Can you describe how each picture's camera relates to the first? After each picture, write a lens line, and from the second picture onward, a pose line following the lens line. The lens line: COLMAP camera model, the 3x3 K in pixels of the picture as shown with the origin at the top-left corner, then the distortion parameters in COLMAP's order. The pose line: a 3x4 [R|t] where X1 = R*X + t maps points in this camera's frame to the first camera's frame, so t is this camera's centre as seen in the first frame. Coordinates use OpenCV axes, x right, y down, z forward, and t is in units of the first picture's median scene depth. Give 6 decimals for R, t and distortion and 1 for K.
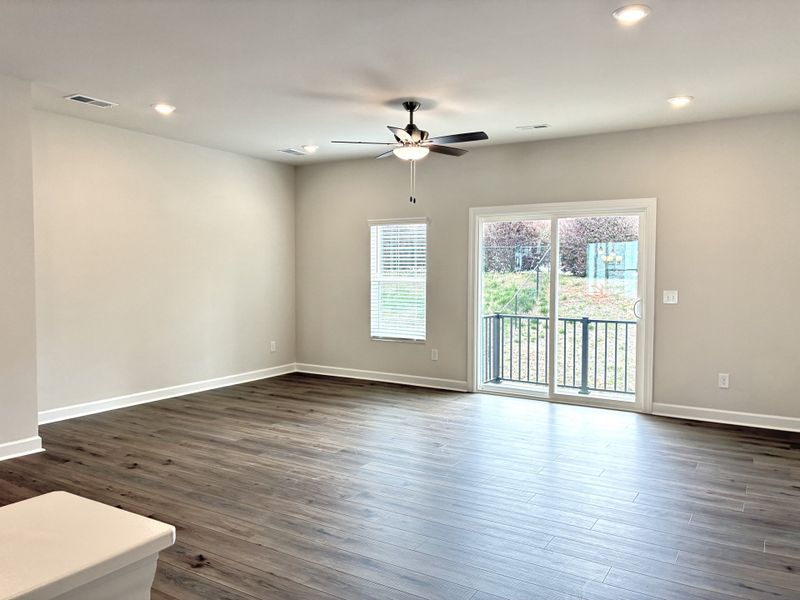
lens RADIAL K [[607.7, 0, 400.0], [0, 607.7, 300.0], [0, 0, 1]] dist [0.007713, -0.002602]
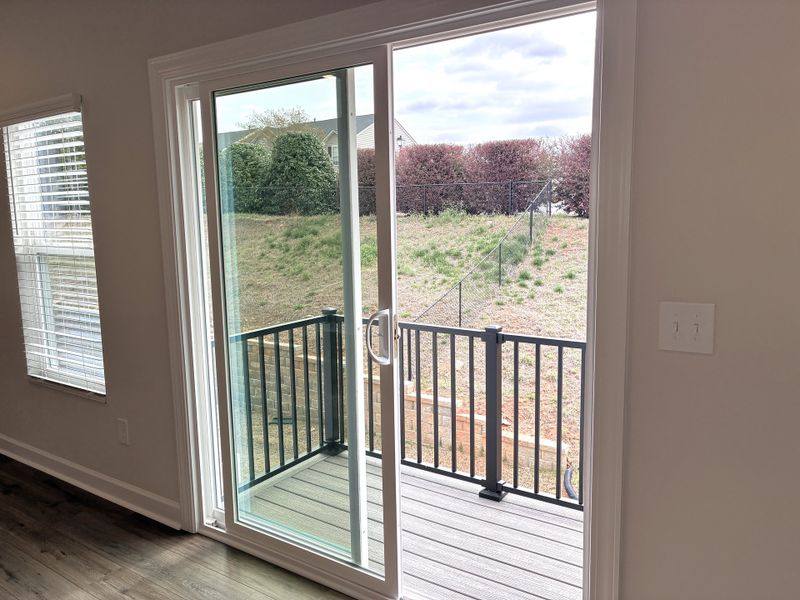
lens RADIAL K [[607.7, 0, 400.0], [0, 607.7, 300.0], [0, 0, 1]] dist [0.007713, -0.002602]
pose [[0.998929, -0.020435, -0.041518, 0.255657], [0.024231, 0.995365, 0.093072, -0.033817], [0.039423, -0.093978, 0.994793, 0.565426]]
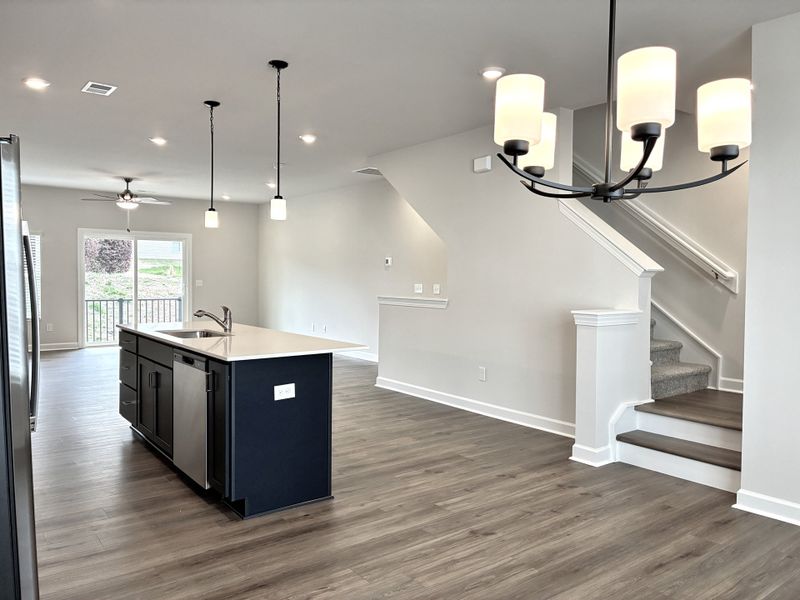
lens RADIAL K [[607.7, 0, 400.0], [0, 607.7, 300.0], [0, 0, 1]] dist [0.007713, -0.002602]
pose [[0.366742, -0.039168, 0.929498, -0.917158], [0.029272, 0.999104, 0.030552, 0.005450], [-0.929862, 0.016004, 0.367561, -0.279109]]
